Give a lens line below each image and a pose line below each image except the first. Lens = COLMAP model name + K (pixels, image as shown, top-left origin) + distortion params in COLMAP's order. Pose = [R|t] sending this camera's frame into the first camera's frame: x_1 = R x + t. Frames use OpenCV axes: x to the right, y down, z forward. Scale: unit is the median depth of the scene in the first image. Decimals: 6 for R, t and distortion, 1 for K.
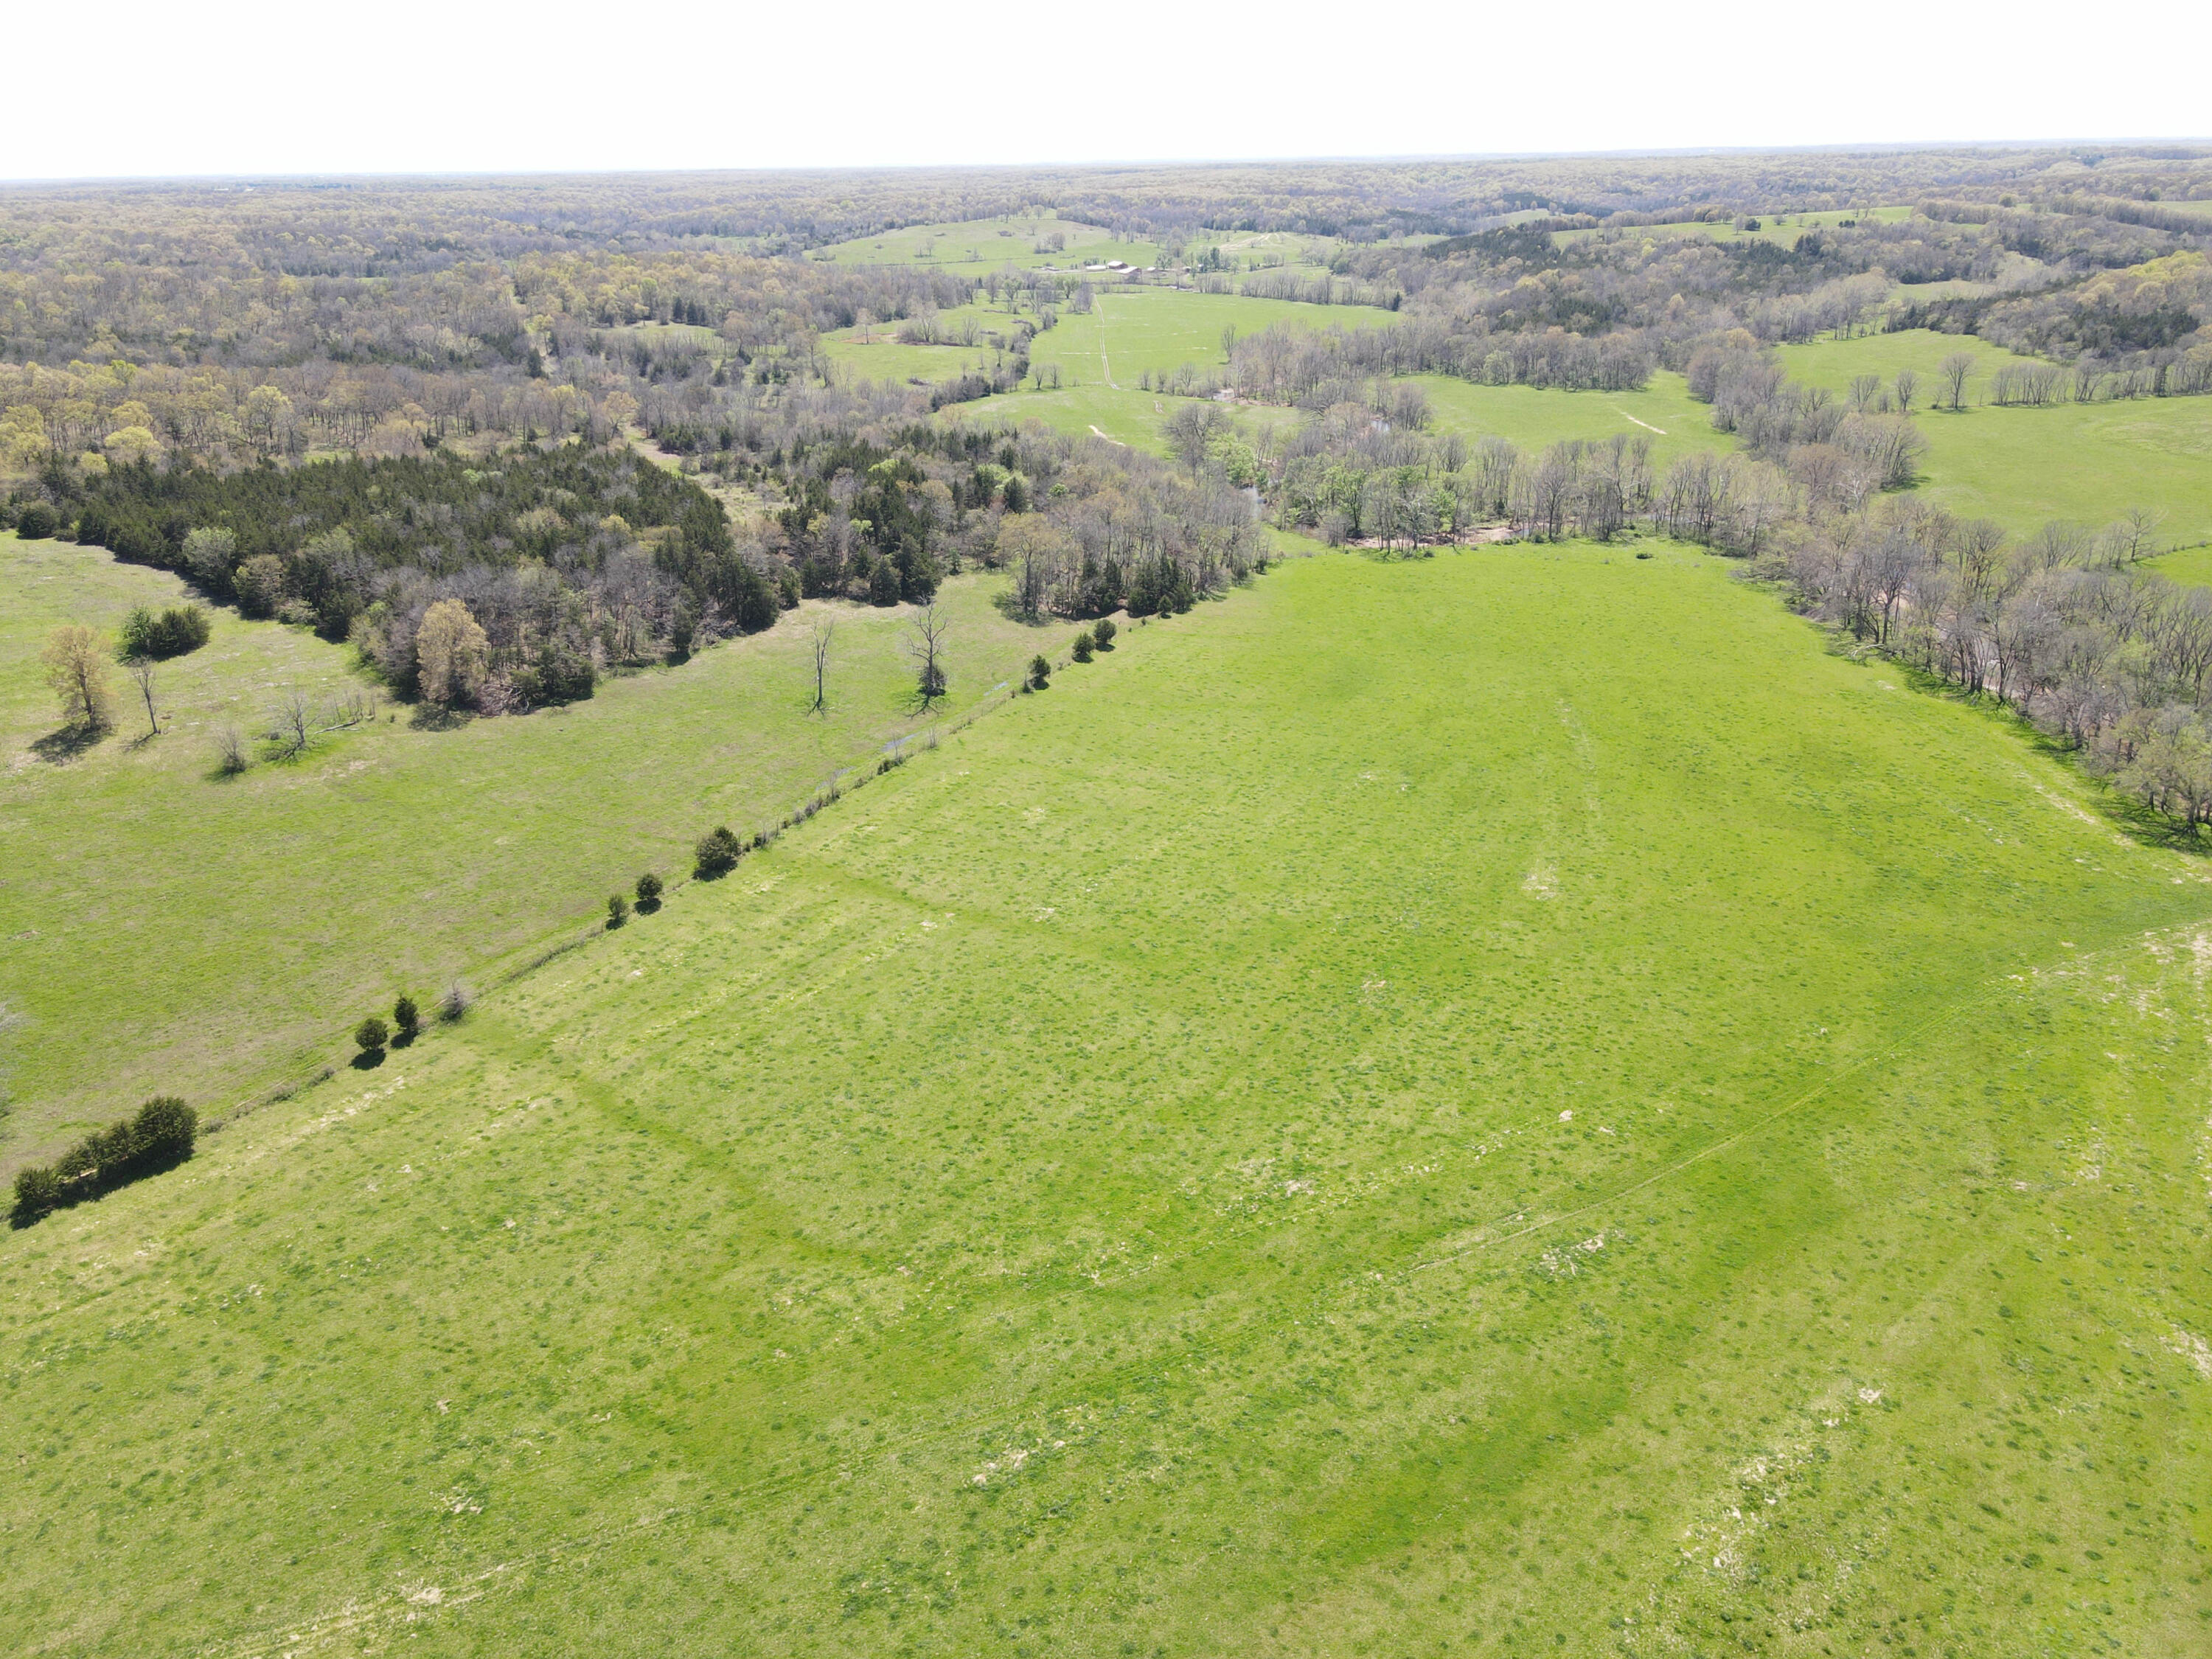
lens RADIAL K [[1581.0, 0, 1104.5], [0, 1581.0, 829.3], [0, 0, 1]] dist [-0.000604, -0.001144]
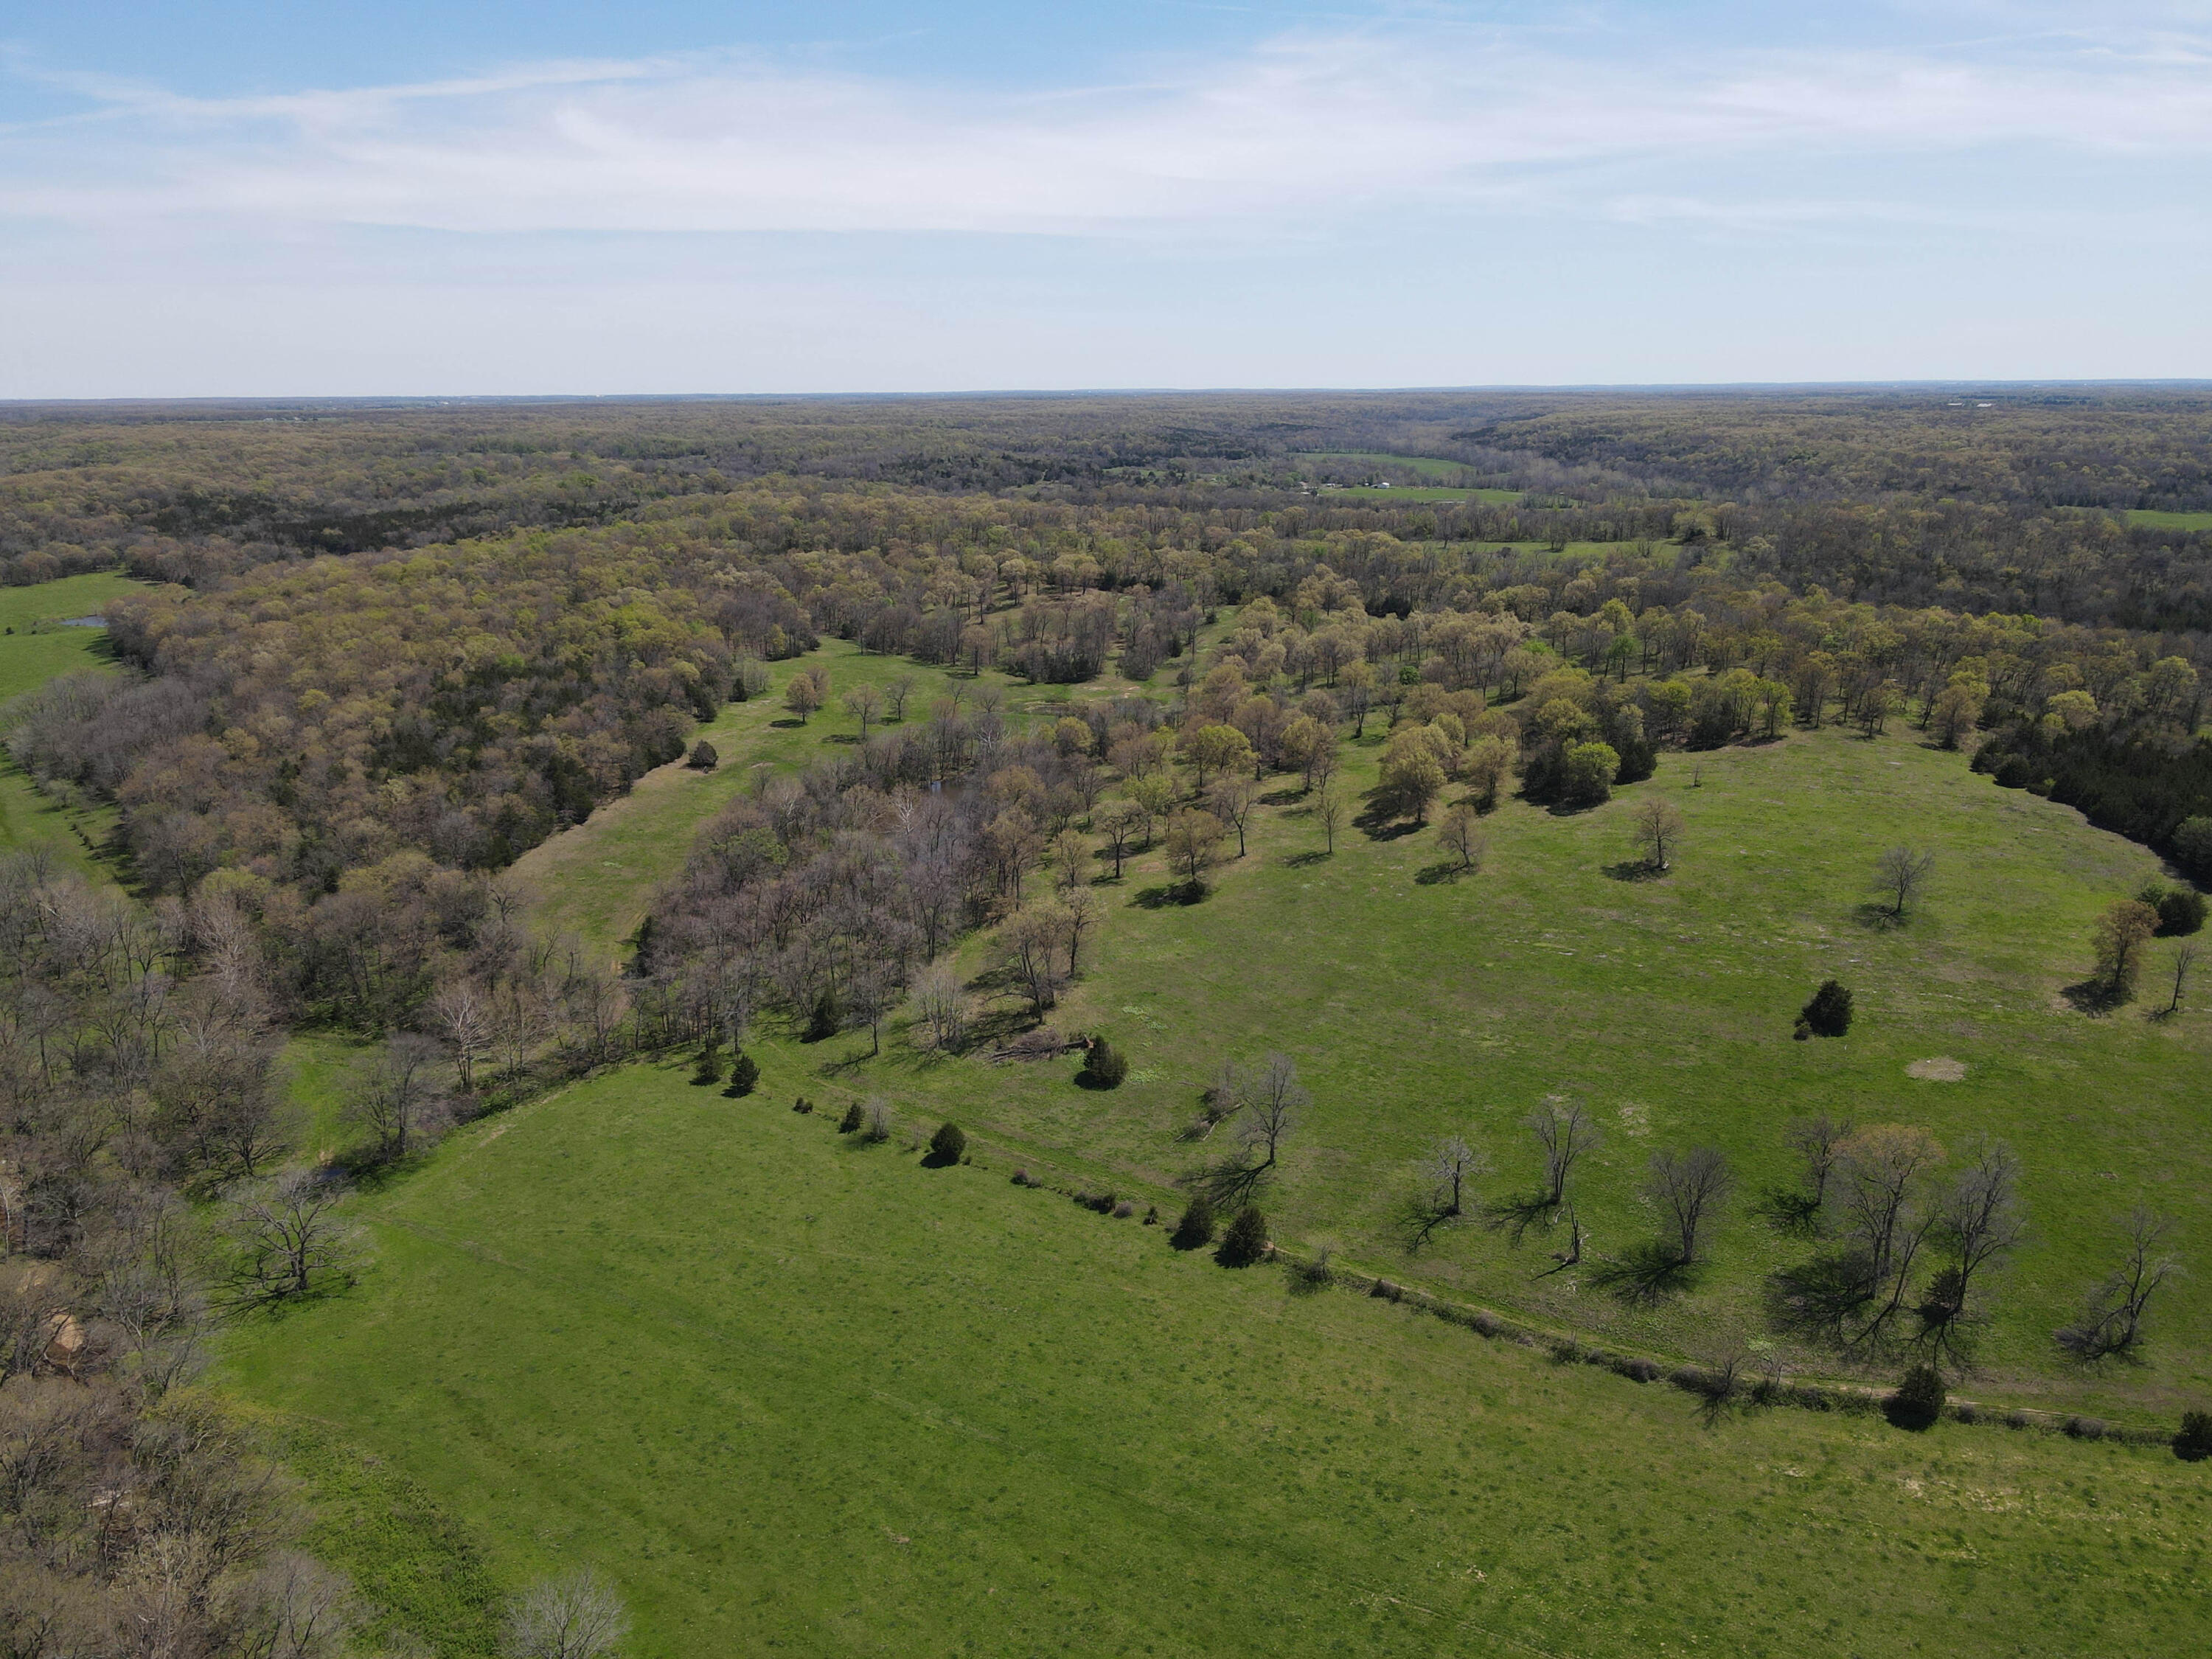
lens RADIAL K [[1581.0, 0, 1106.9], [0, 1581.0, 831.1], [0, 0, 1]] dist [-0.000604, -0.001144]
pose [[0.593155, 0.219991, -0.774449, -0.087118], [-0.306697, 0.951153, 0.035285, 0.003688], [0.744382, 0.216592, 0.631651, -0.105715]]
